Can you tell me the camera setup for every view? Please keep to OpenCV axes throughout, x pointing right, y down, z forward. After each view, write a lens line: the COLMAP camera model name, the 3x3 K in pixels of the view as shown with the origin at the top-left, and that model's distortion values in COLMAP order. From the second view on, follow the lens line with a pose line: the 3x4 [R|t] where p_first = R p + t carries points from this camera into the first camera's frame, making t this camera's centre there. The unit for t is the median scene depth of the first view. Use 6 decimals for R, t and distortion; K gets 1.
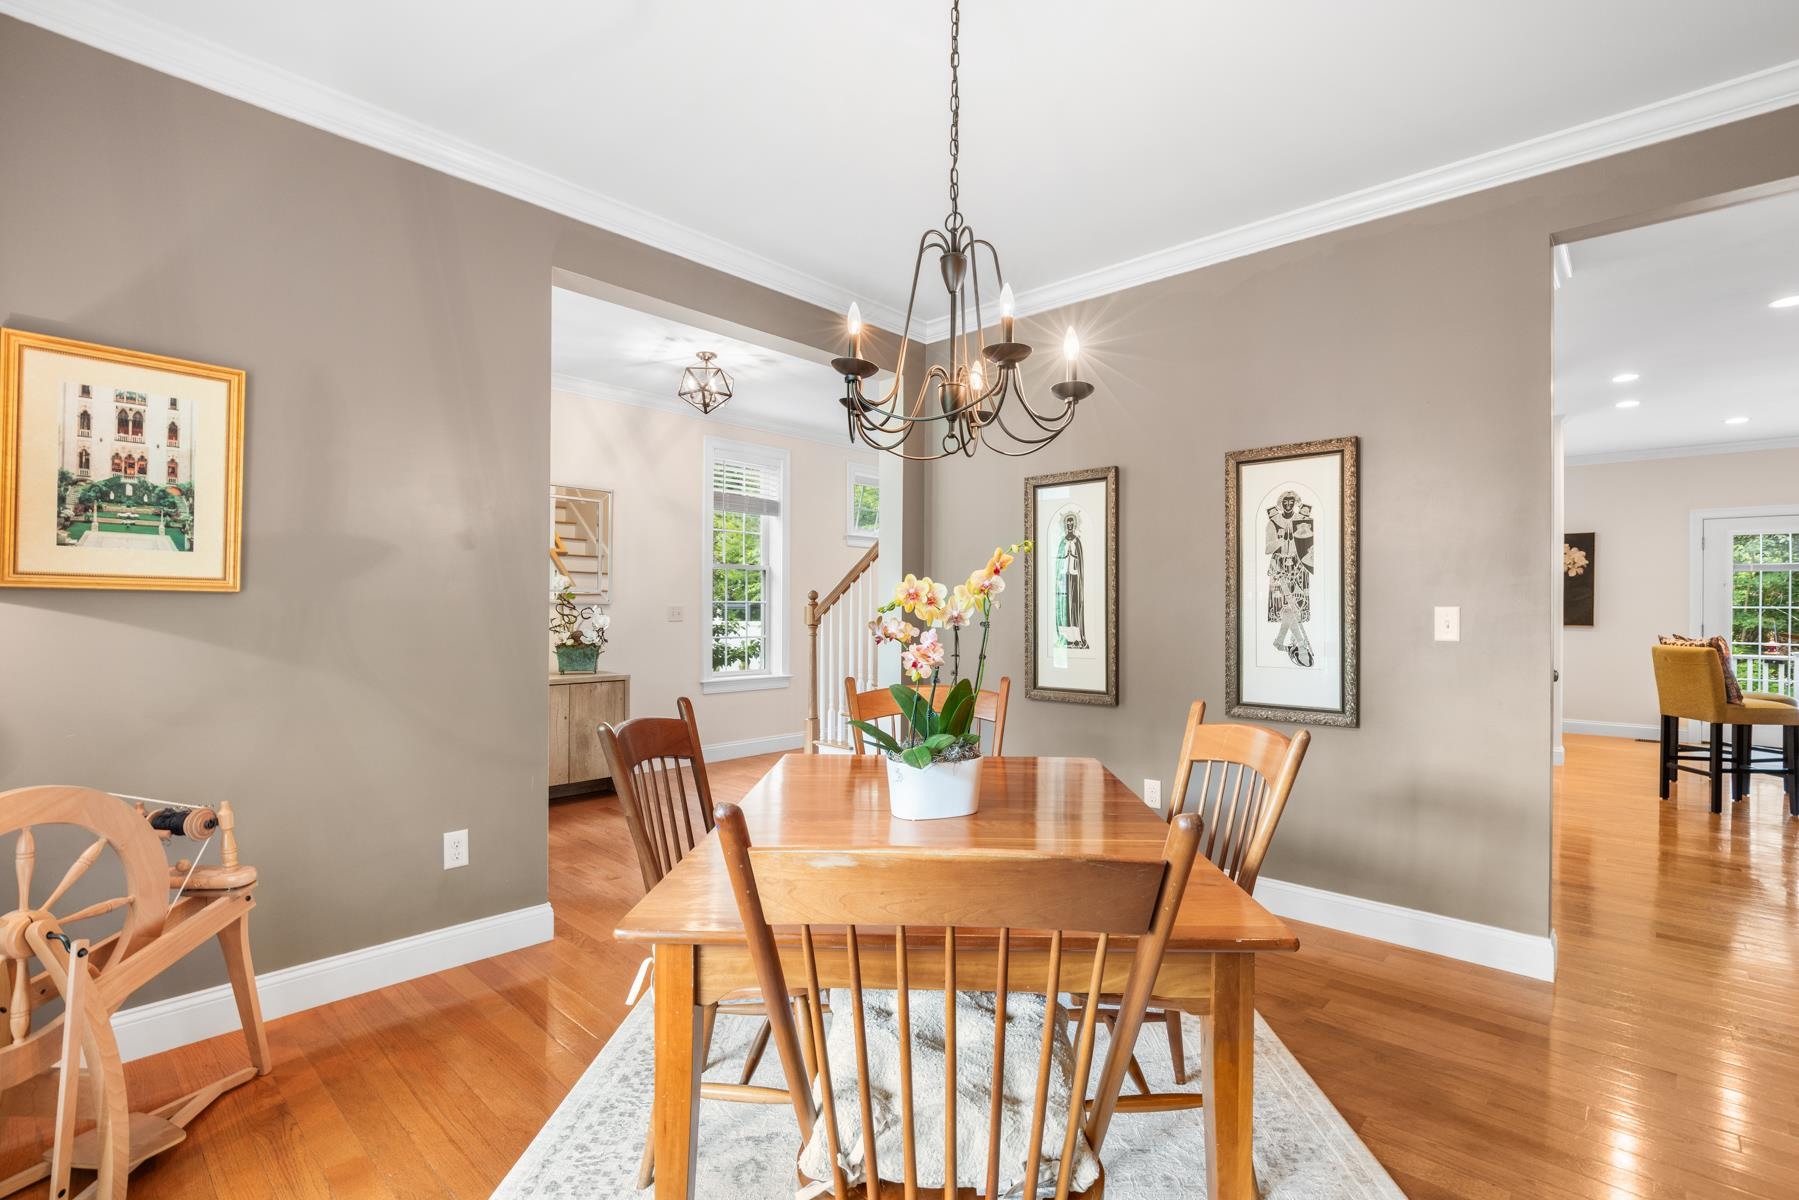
lens RADIAL K [[832.7, 0, 903.0], [0, 832.7, 598.2], [0, 0, 1]] dist [-0.009911, 0.000649]
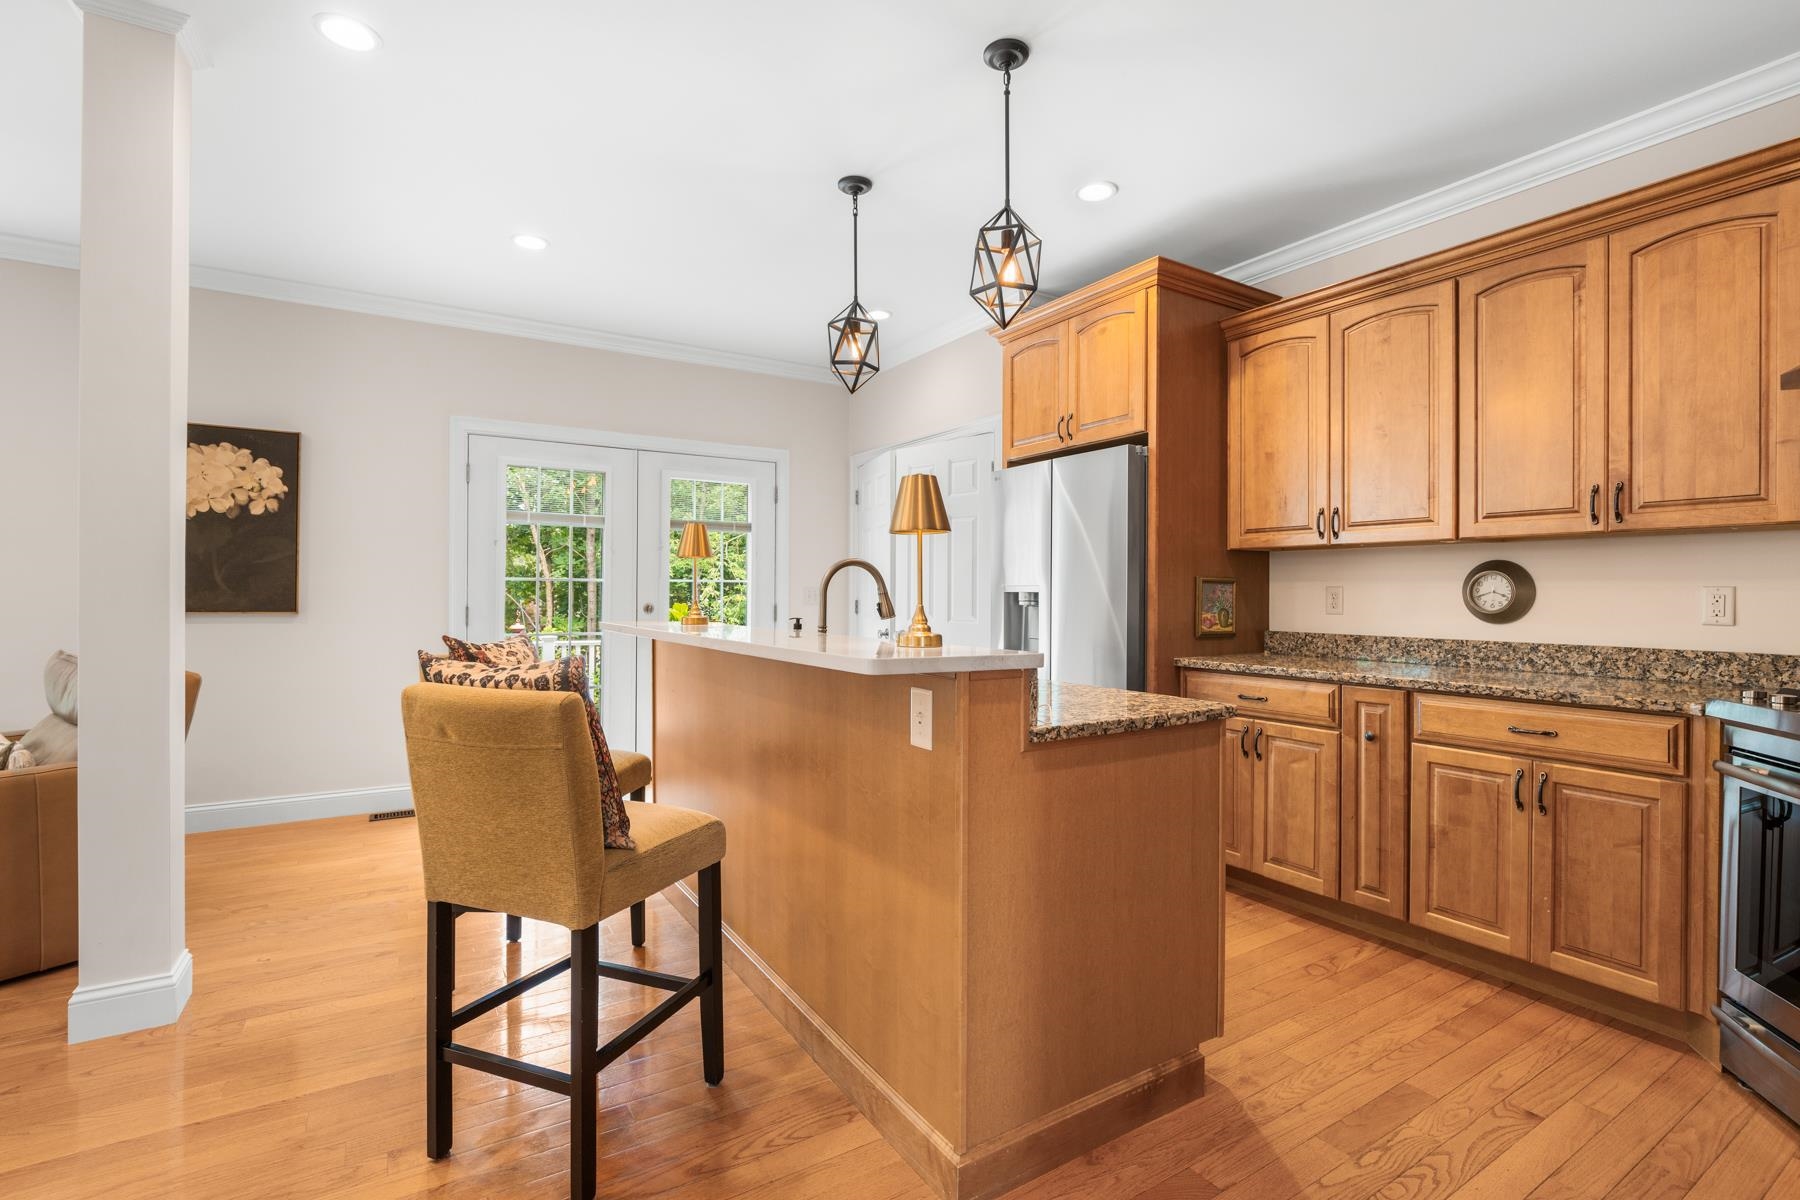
lens RADIAL K [[833.2, 0, 901.0], [0, 833.2, 591.1], [0, 0, 1]] dist [-0.009911, 0.000649]
pose [[0.279742, -0.004334, 0.960066, 0.658390], [-0.012381, 0.999890, 0.008122, 0.016092], [-0.959996, -0.014159, 0.279657, 0.731716]]
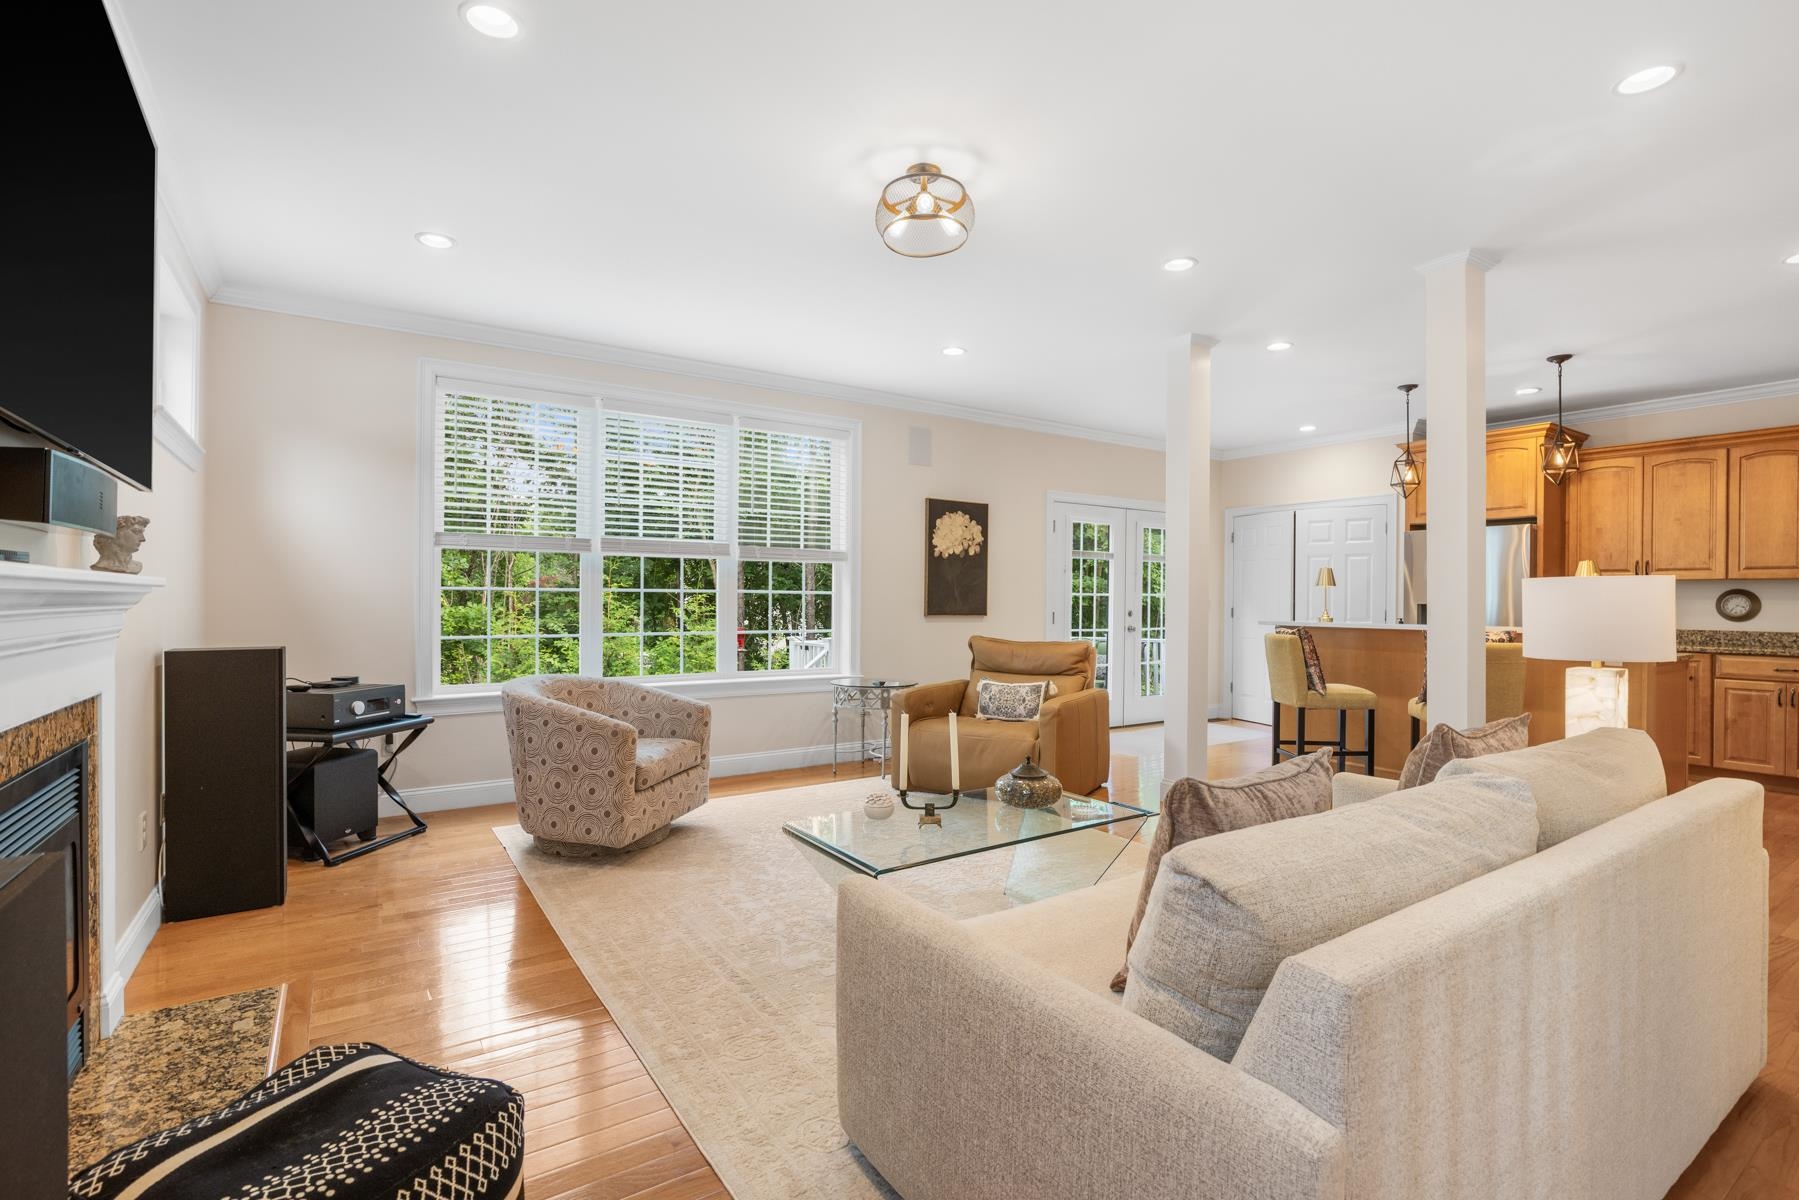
lens RADIAL K [[832.7, 0, 907.4], [0, 832.7, 603.5], [0, 0, 1]] dist [-0.009911, 0.000649]
pose [[0.234740, -0.009781, 0.972009, -0.002440], [-0.015693, 0.999781, 0.013850, 0.015824], [-0.971932, -0.018504, 0.234535, 1.309734]]
